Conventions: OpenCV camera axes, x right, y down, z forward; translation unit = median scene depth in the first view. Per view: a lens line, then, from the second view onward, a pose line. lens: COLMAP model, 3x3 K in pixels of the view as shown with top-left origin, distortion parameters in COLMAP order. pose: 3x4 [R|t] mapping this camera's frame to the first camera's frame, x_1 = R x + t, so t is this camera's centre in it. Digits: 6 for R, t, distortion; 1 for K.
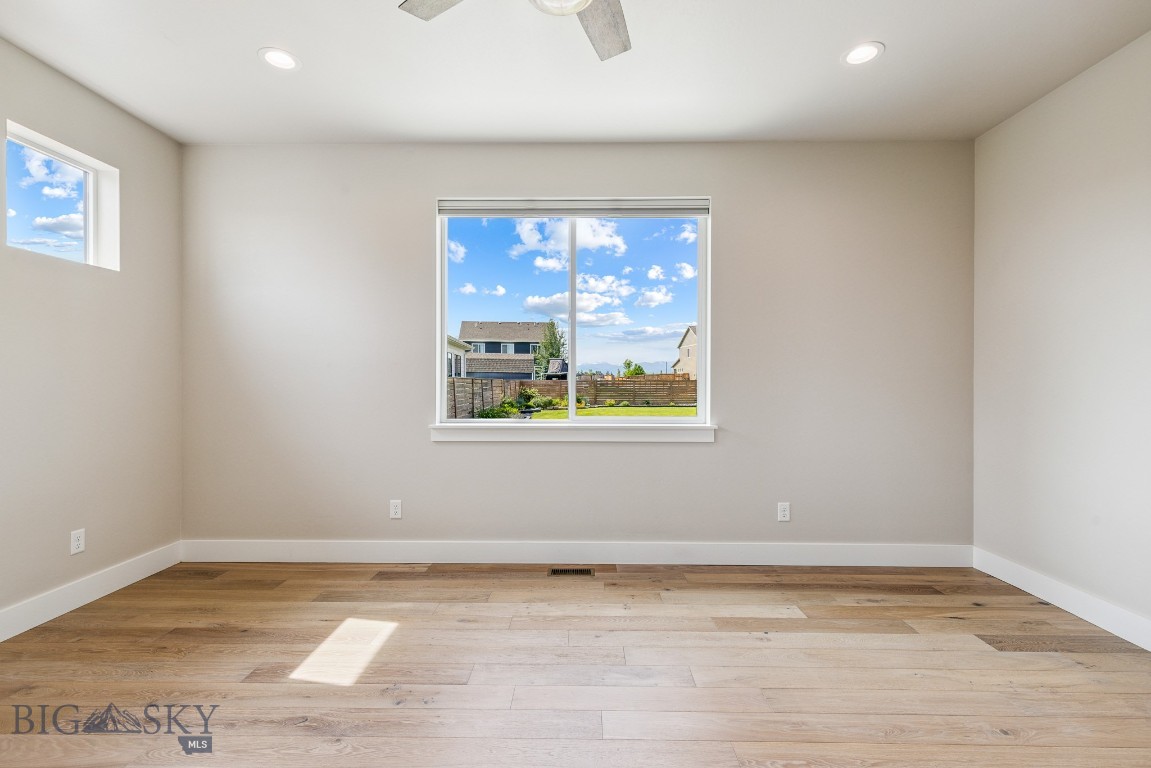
lens RADIAL K [[521.9, 0, 575.8], [0, 521.9, 382.3], [0, 0, 1]] dist [0.007155, -0.001058]
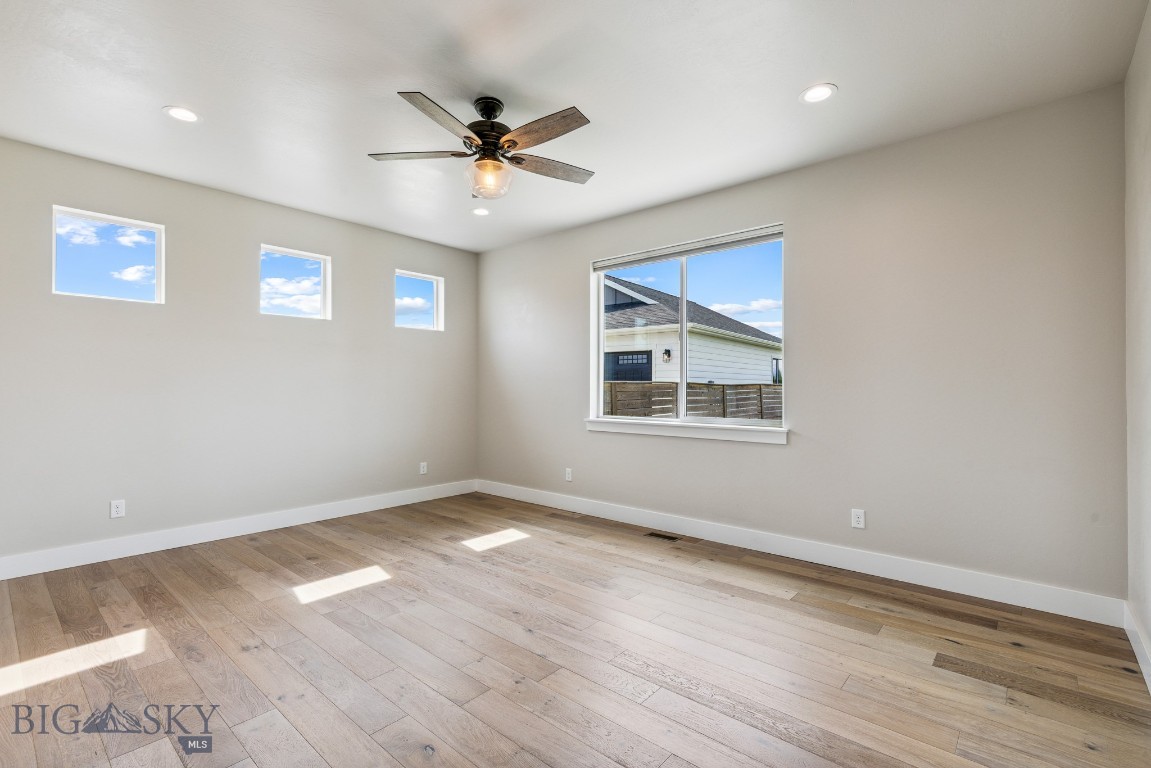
lens RADIAL K [[521.9, 0, 577.0], [0, 521.9, 381.2], [0, 0, 1]] dist [0.007155, -0.001058]
pose [[0.765614, -0.007713, -0.643254, 0.752641], [-0.000675, 0.999918, -0.012792, -0.004787], [0.643300, 0.010228, 0.765546, -0.147148]]
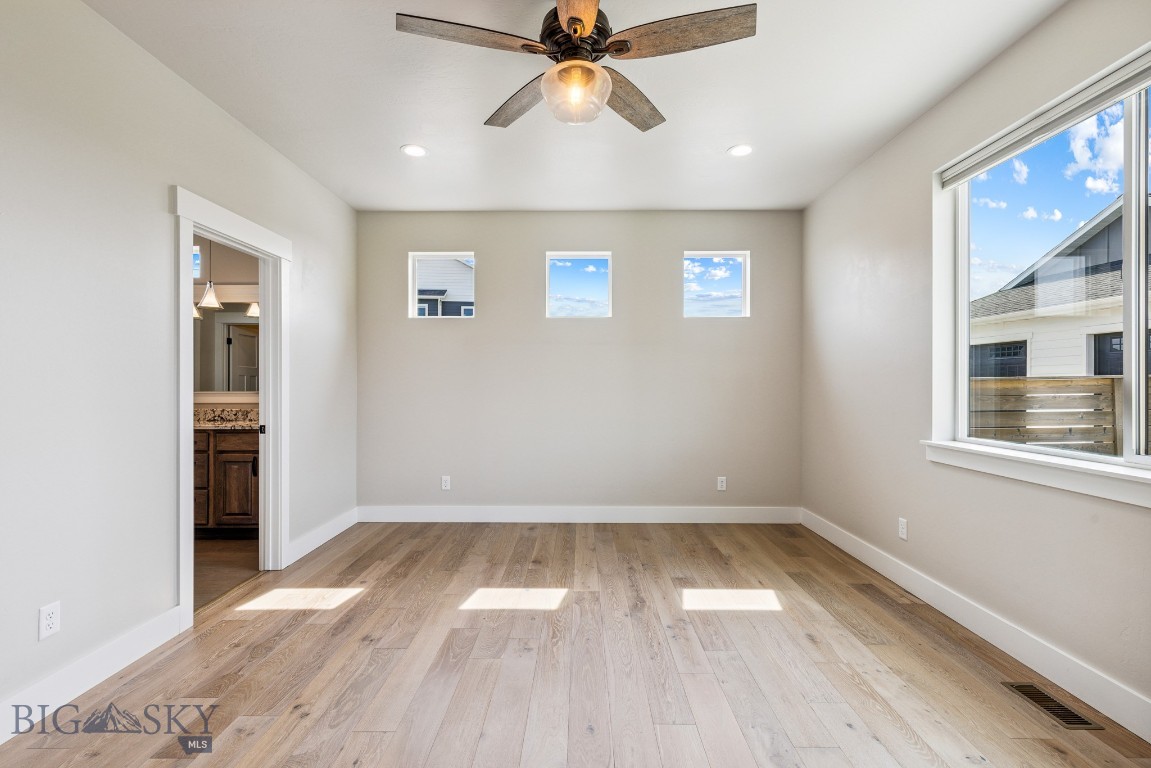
lens RADIAL K [[521.9, 0, 574.0], [0, 521.9, 384.5], [0, 0, 1]] dist [0.007155, -0.001058]
pose [[0.002416, -0.000552, -0.999997, 0.687384], [0.001464, 0.999999, -0.000549, -0.013269], [0.999996, -0.001463, 0.002417, 0.502512]]
